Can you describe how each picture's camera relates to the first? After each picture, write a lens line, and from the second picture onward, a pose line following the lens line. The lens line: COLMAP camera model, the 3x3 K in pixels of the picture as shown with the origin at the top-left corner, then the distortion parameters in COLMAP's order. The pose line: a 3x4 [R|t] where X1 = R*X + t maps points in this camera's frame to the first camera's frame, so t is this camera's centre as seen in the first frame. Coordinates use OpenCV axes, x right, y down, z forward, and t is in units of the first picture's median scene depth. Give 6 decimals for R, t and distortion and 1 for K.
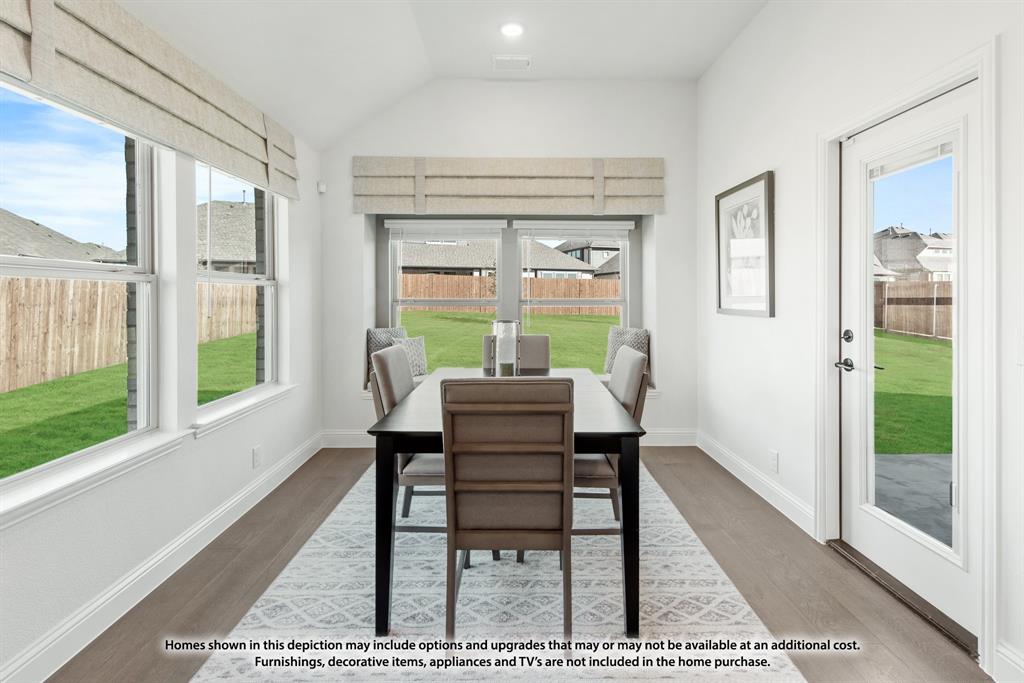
lens RADIAL K [[477.1, 0, 508.6], [0, 477.1, 296.6], [0, 0, 1]] dist [-0.000223, -0.000673]
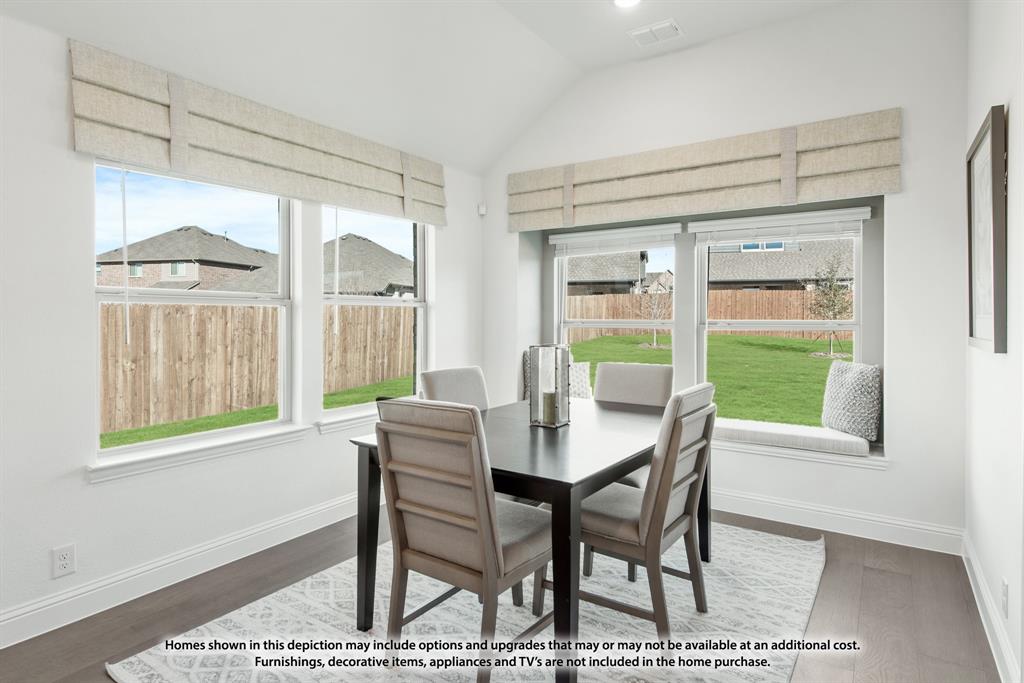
lens RADIAL K [[535.6, 0, 487.3], [0, 535.6, 316.7], [0, 0, 1]] dist [0.000585, -0.000029]
pose [[0.825870, -0.000401, -0.563860, 0.265805], [0.000009, 1.000000, -0.000697, -0.000673], [0.563860, 0.000571, 0.825870, 0.066723]]
